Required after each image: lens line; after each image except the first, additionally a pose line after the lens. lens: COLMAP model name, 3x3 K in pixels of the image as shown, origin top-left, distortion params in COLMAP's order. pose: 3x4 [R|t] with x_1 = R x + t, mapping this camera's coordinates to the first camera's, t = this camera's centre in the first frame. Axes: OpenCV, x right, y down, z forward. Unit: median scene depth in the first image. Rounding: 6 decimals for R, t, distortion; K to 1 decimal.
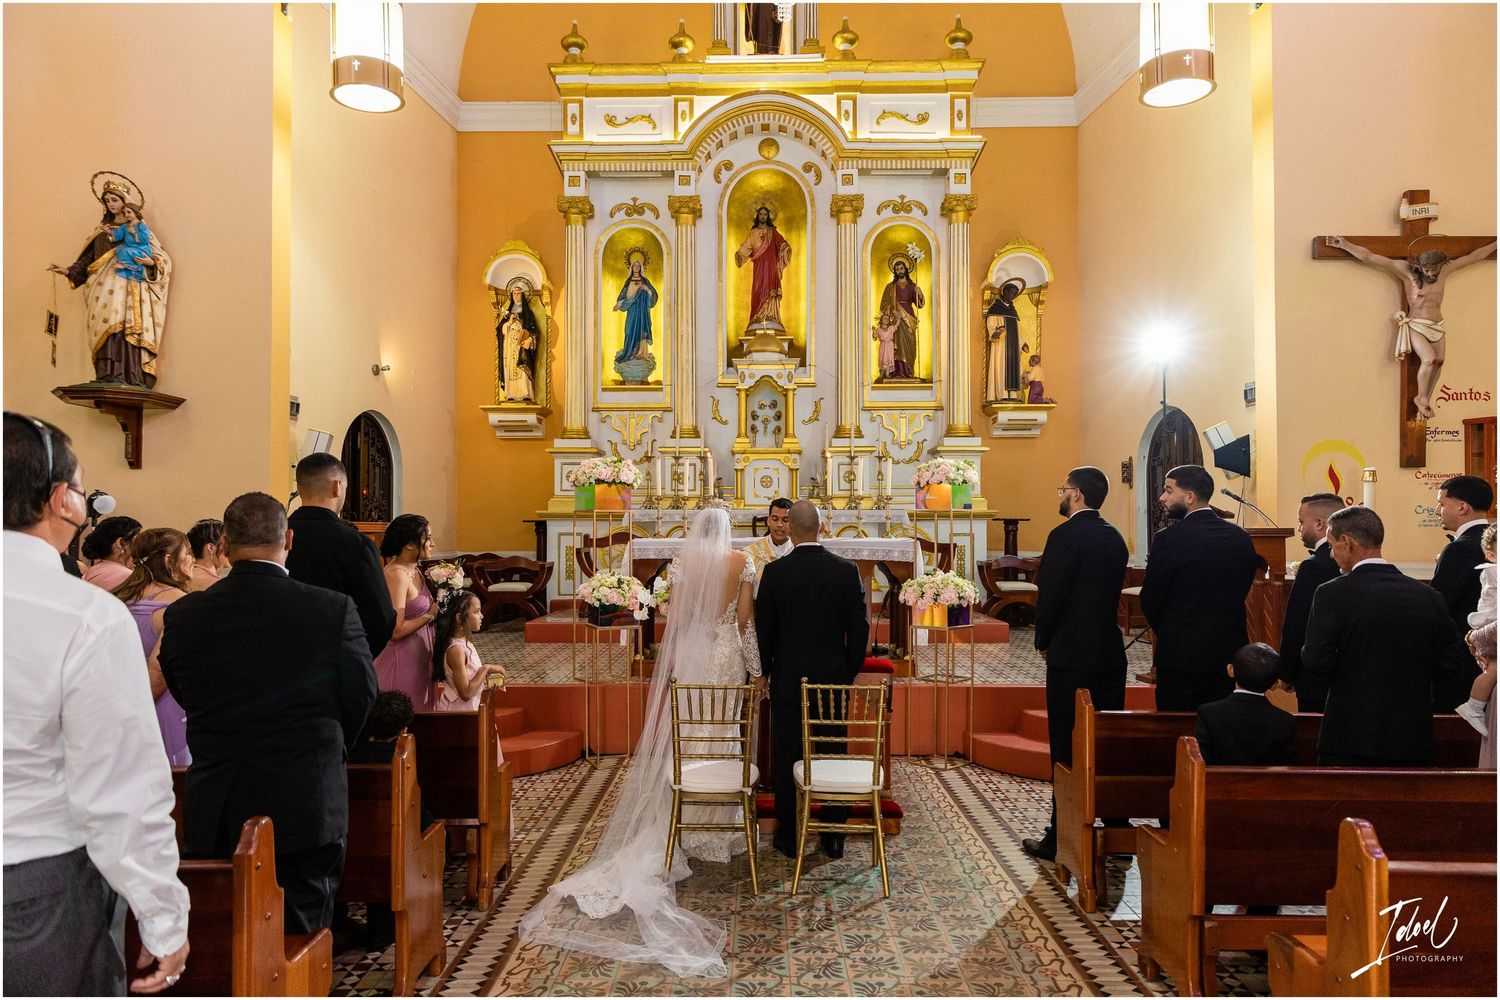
lens RADIAL K [[983.0, 0, 748.3], [0, 983.0, 503.0], [0, 0, 1]] dist [0.004099, 0.000355]
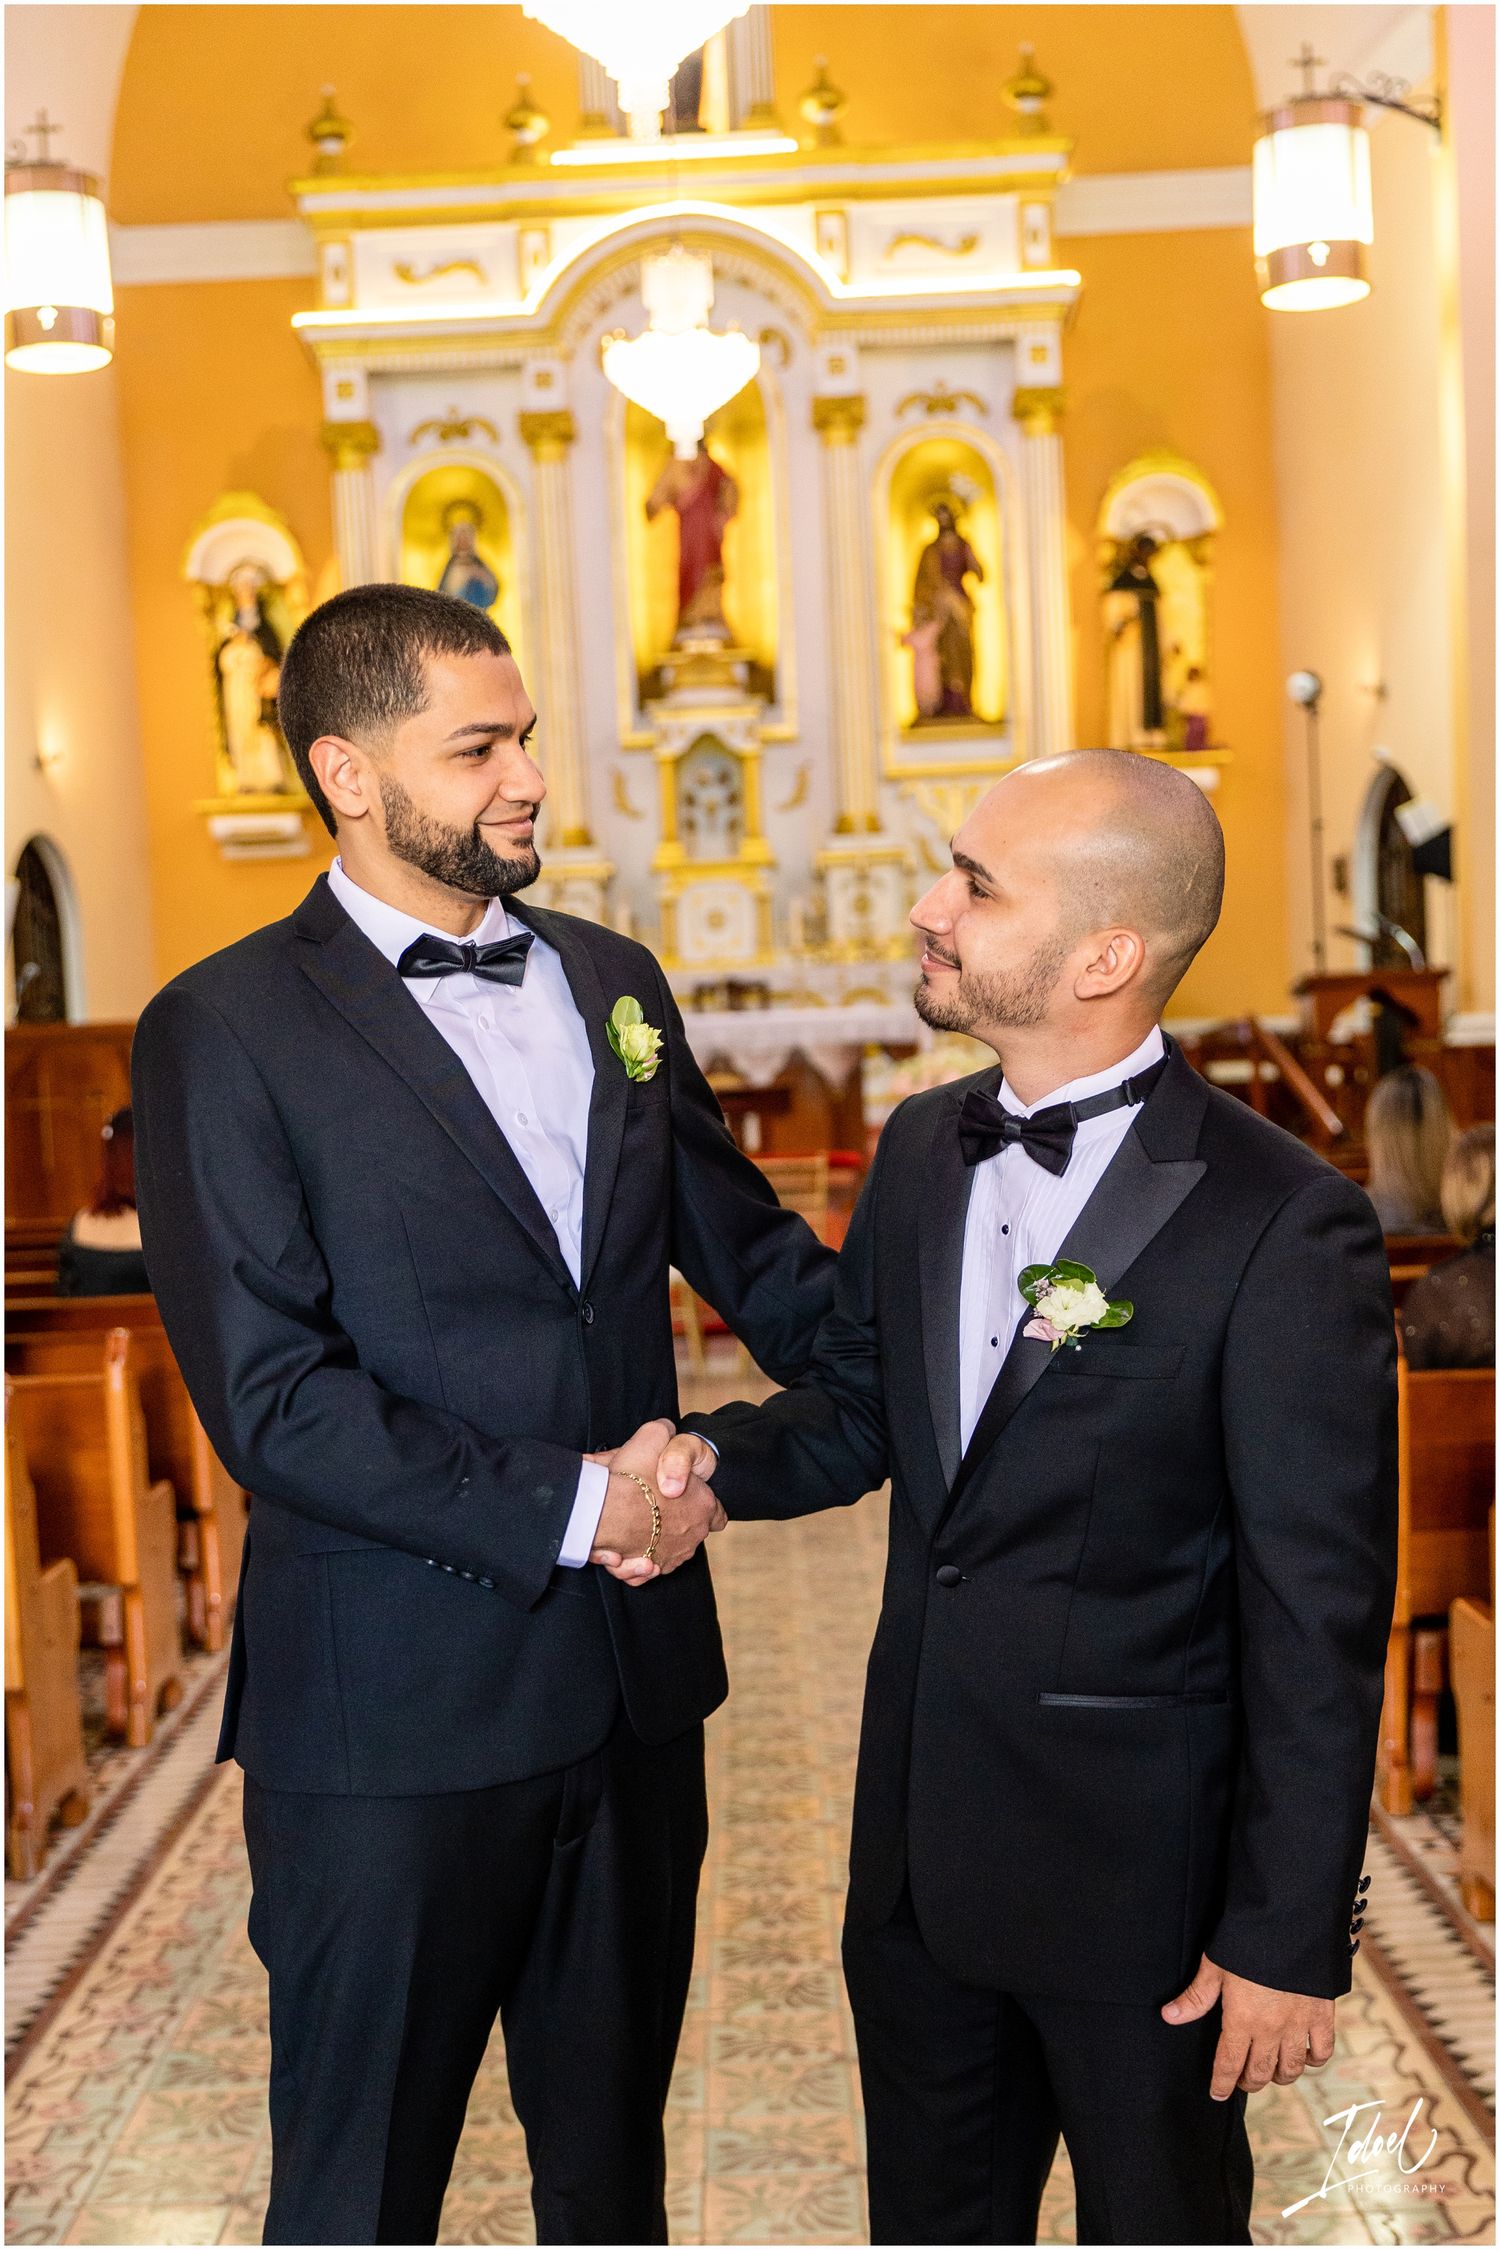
lens RADIAL K [[2859.3, 0, 746.7], [0, 2859.3, 1232.6], [0, 0, 1]] dist [0.021846, -0.004603]
pose [[0.998817, -0.047677, 0.009532, 0.011141], [0.046289, 0.992448, 0.113597, -0.028345], [-0.014876, -0.113022, 0.993481, -0.644334]]
